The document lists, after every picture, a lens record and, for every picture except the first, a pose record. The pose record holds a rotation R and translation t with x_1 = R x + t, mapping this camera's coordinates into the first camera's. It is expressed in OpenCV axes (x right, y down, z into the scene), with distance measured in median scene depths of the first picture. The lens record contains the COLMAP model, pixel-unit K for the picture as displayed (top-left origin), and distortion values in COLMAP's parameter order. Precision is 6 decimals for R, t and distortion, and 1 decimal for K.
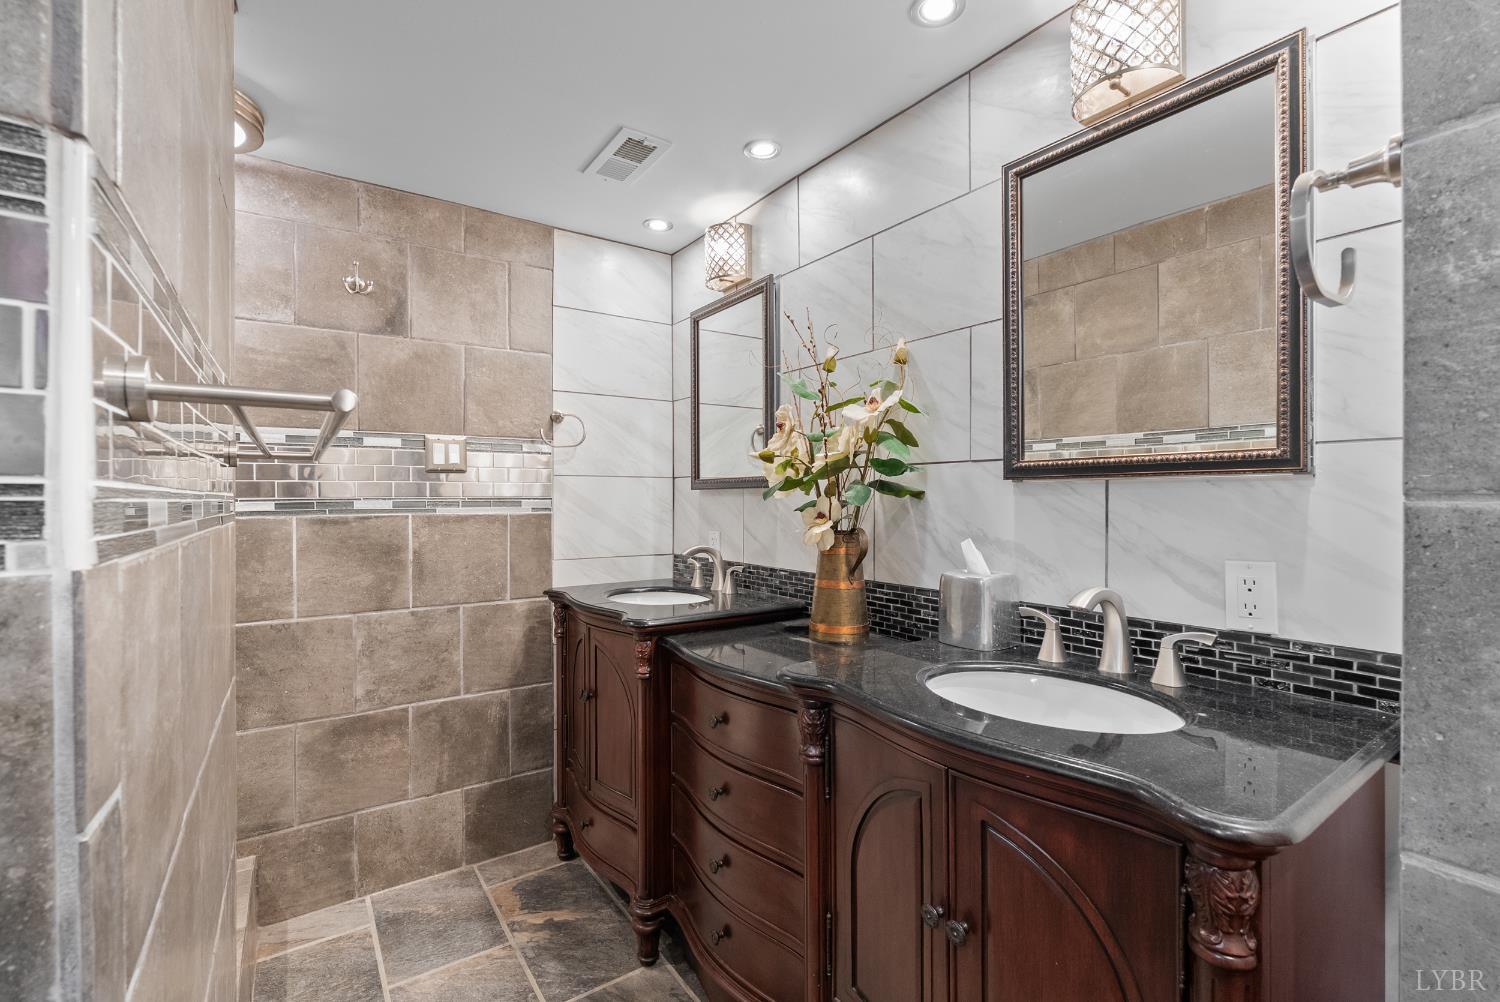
lens RADIAL K [[662.9, 0, 752.7], [0, 662.9, 501.1], [0, 0, 1]] dist [-0.002413, 0.000412]
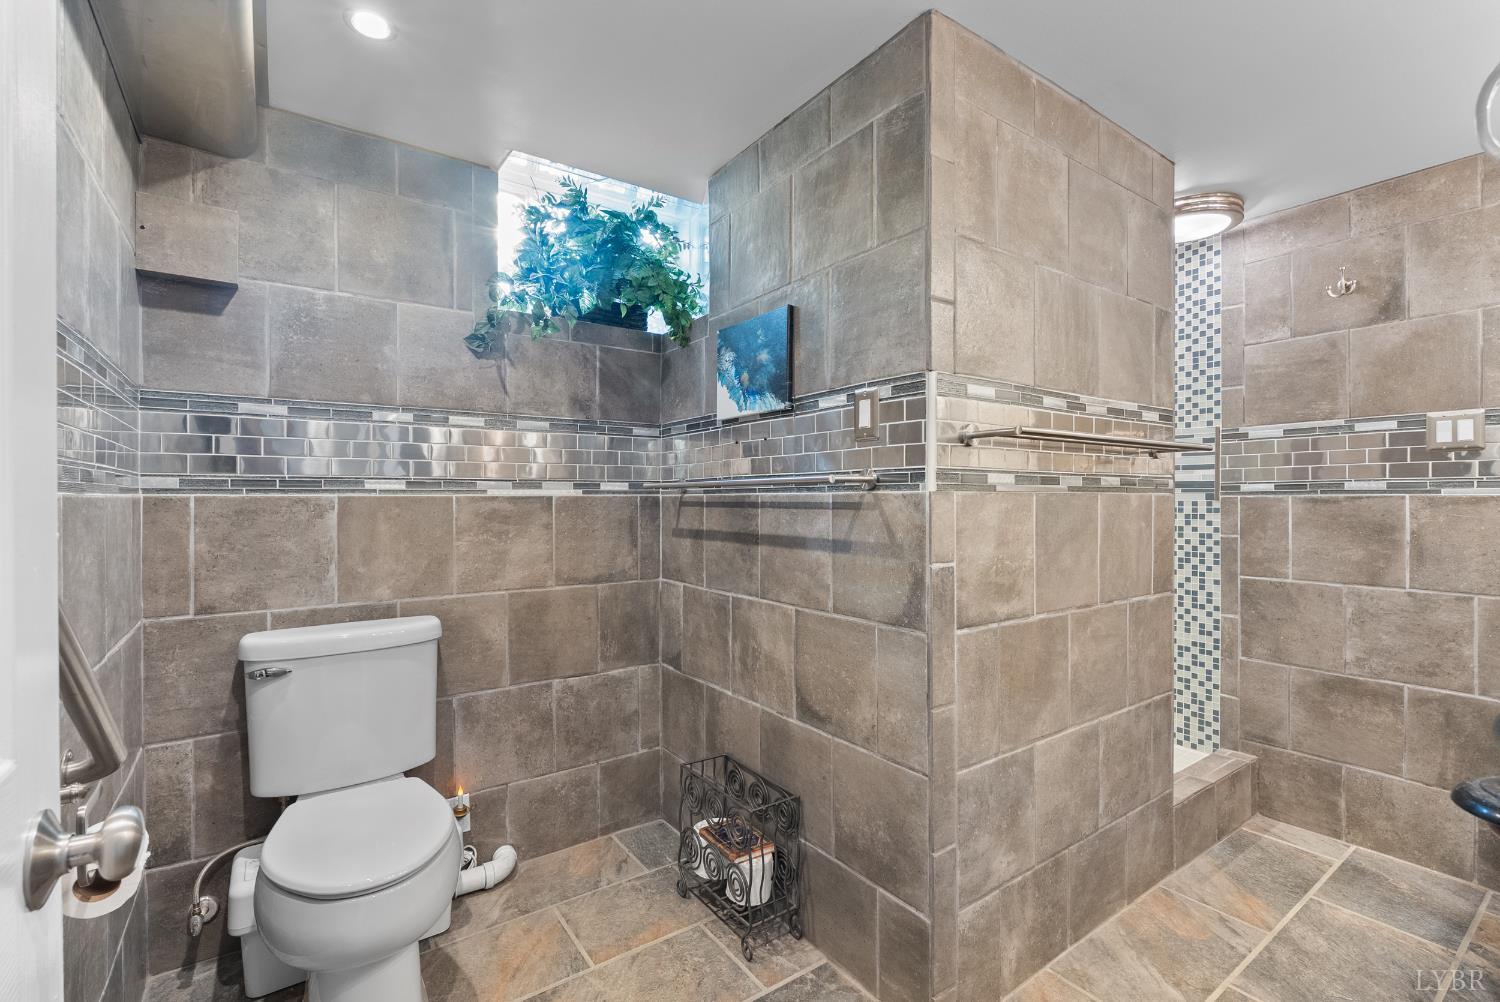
lens RADIAL K [[662.9, 0, 749.5], [0, 662.9, 499.7], [0, 0, 1]] dist [-0.002413, 0.000412]
pose [[0.005525, 0.006637, -0.999963, 0.498648], [-0.003594, 0.999972, 0.006618, 0.025151], [0.999978, 0.003557, 0.005548, -0.001424]]
